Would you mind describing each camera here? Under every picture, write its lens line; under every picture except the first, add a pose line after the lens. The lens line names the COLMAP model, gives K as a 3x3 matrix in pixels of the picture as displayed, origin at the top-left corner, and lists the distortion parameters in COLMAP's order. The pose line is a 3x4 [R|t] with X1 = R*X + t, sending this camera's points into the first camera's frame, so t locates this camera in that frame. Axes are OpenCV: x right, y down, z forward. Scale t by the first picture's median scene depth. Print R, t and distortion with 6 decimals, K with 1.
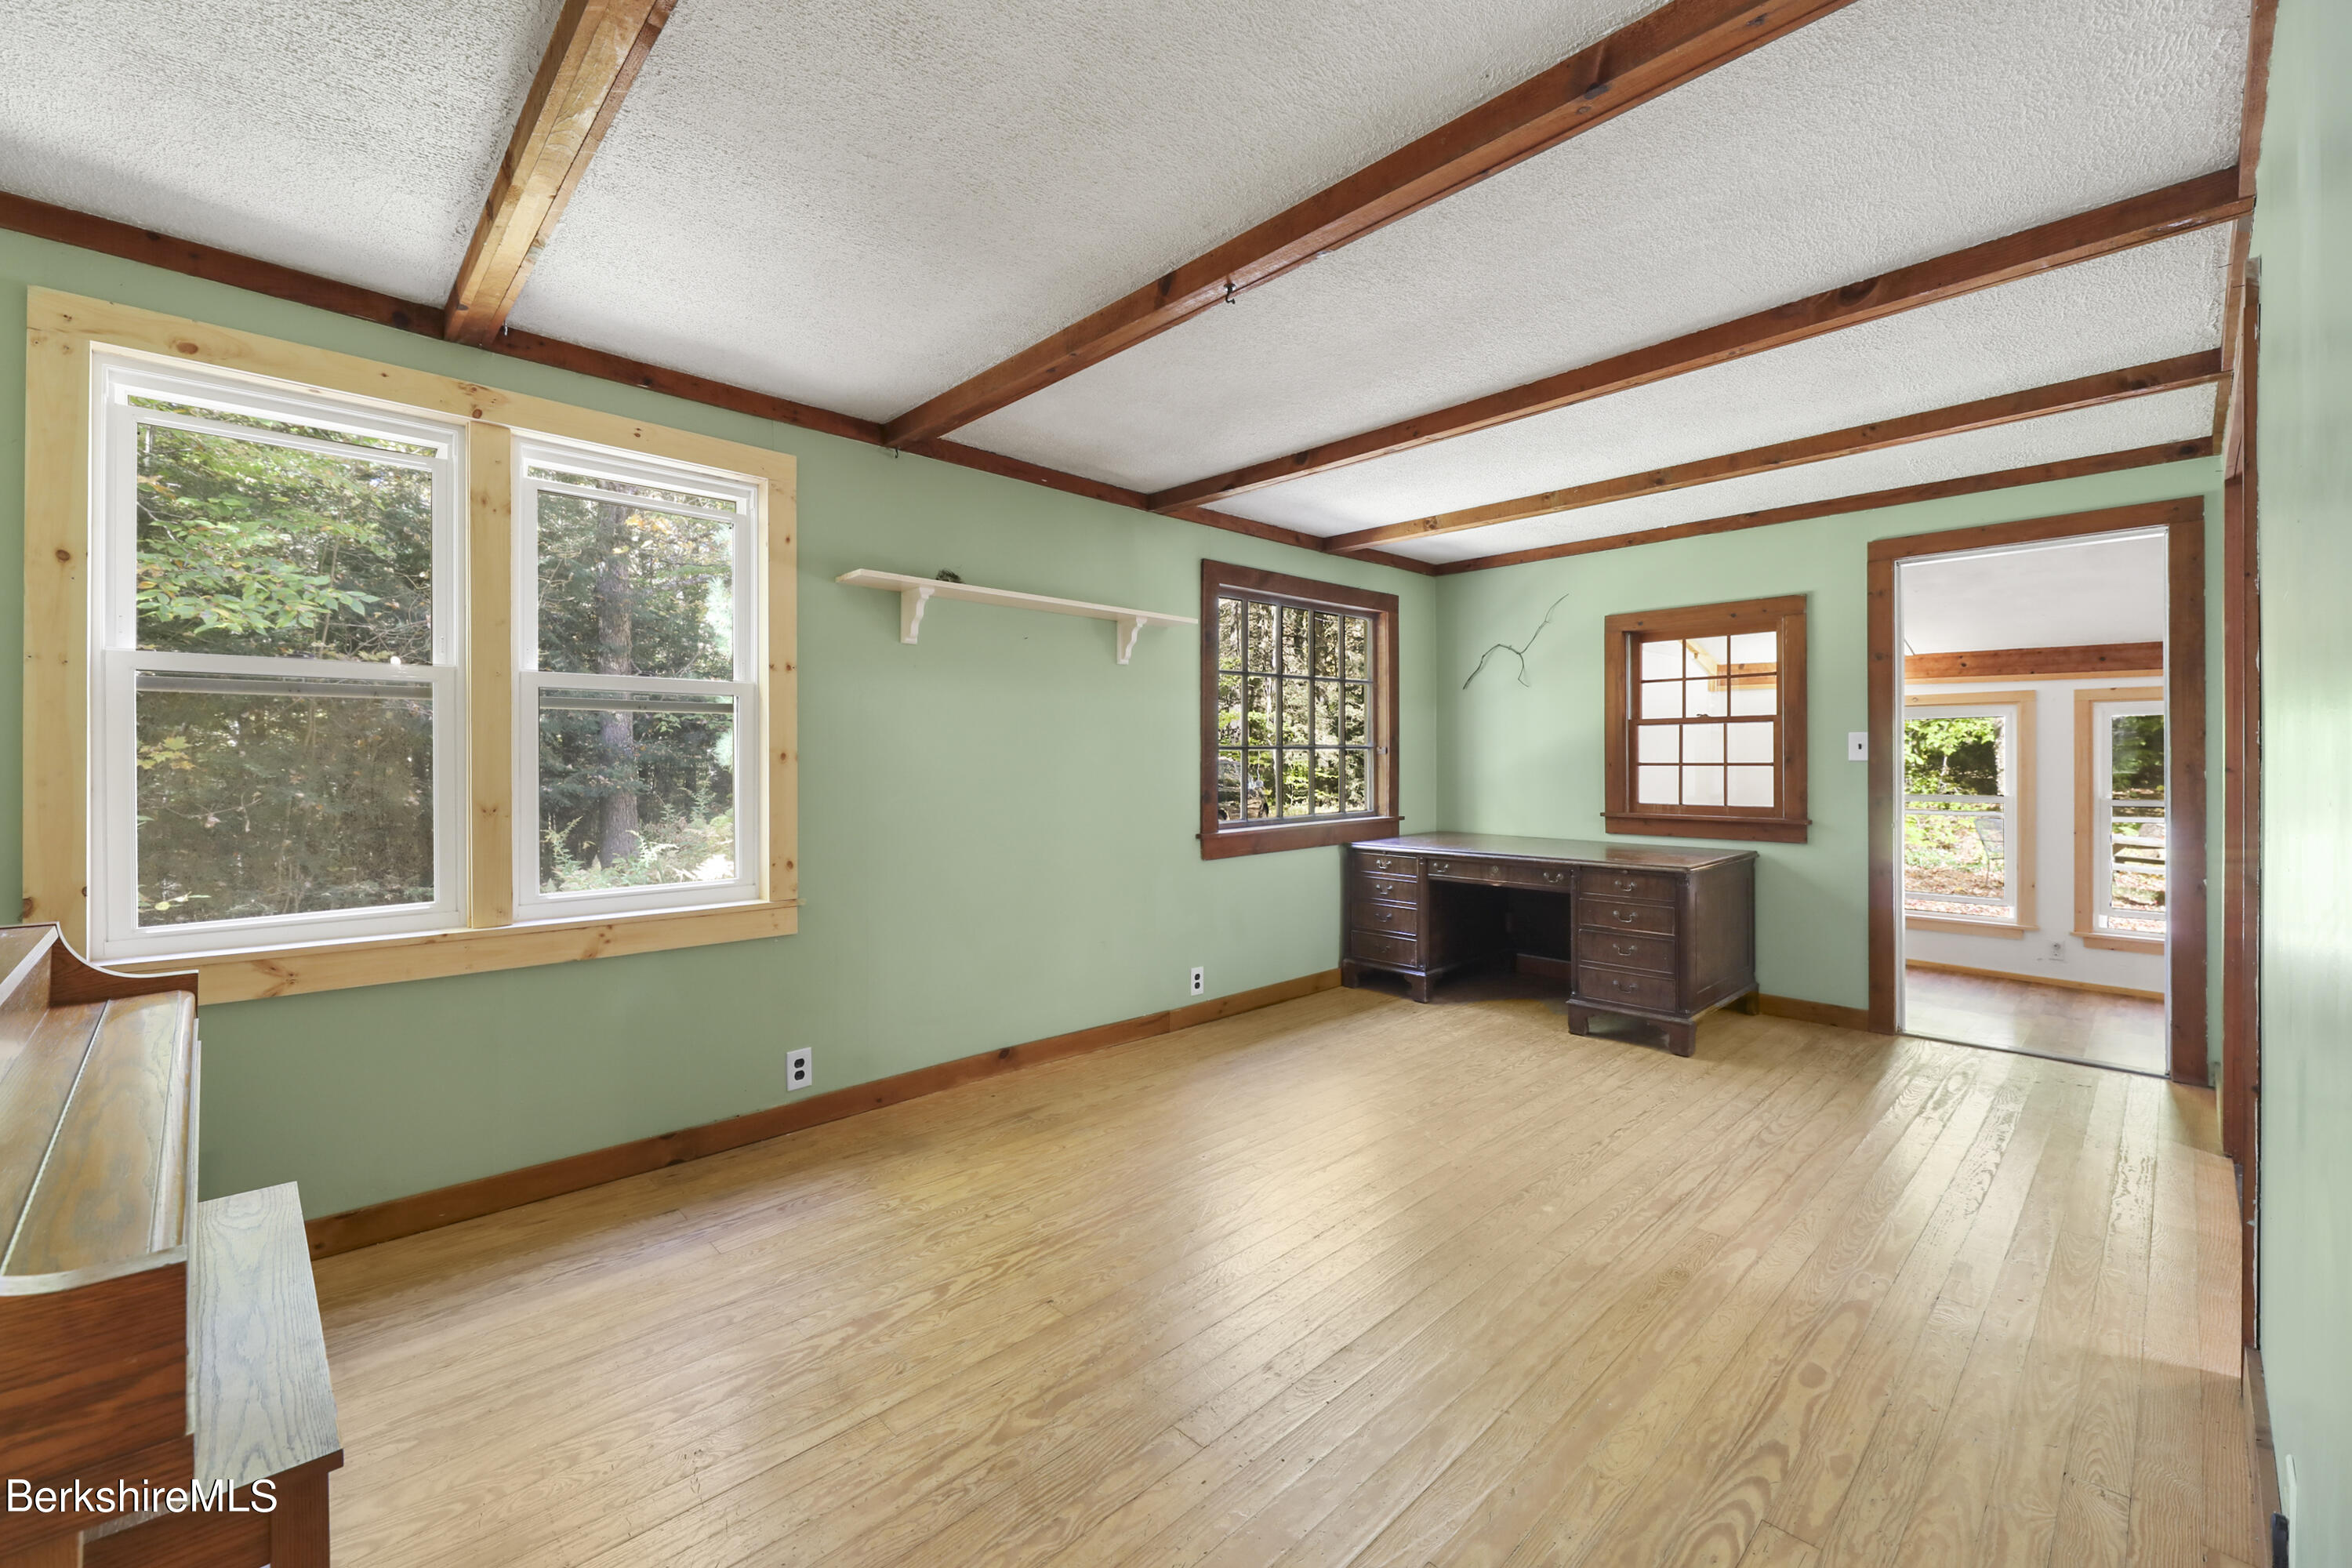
lens RADIAL K [[958.3, 0, 1154.8], [0, 958.3, 755.4], [0, 0, 1]] dist [-0.000004, -0.002992]
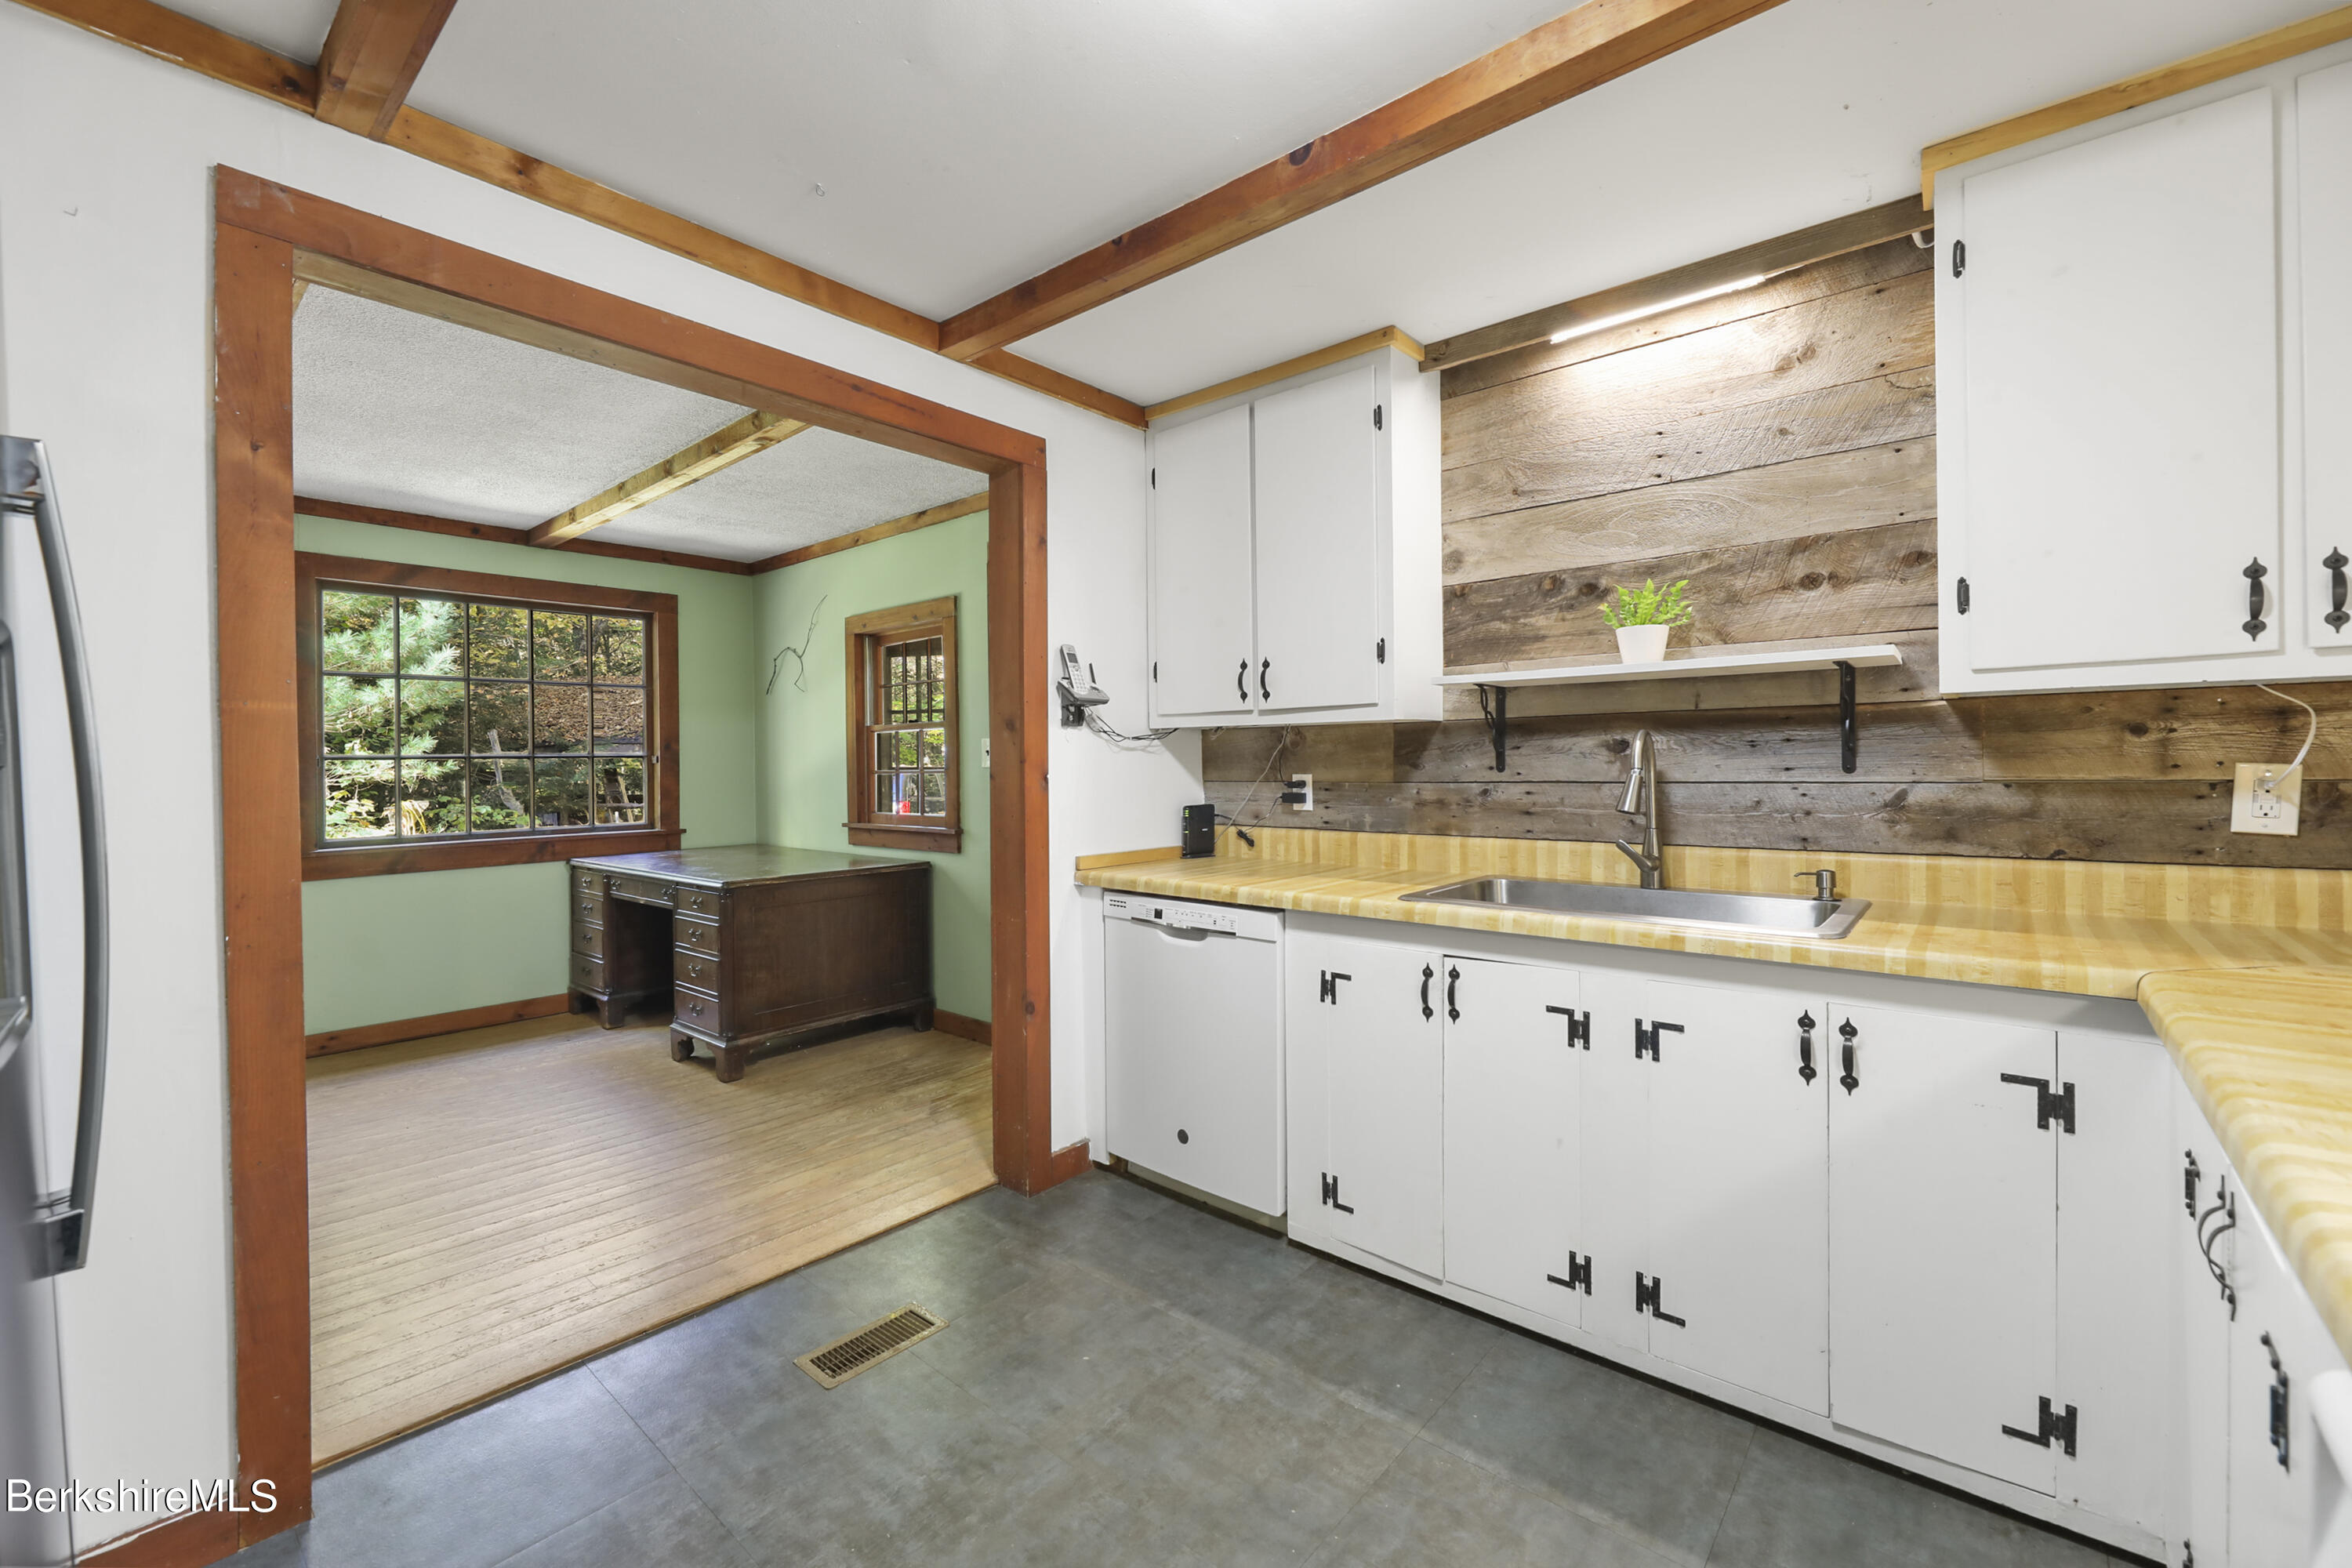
lens RADIAL K [[958.3, 0, 1157.5], [0, 958.3, 767.5], [0, 0, 1]] dist [-0.000004, -0.002992]
pose [[0.994471, -0.007999, 0.104707, 1.126560], [0.007630, 0.999963, 0.003931, 0.004449], [-0.104734, -0.003110, 0.994495, 0.021459]]
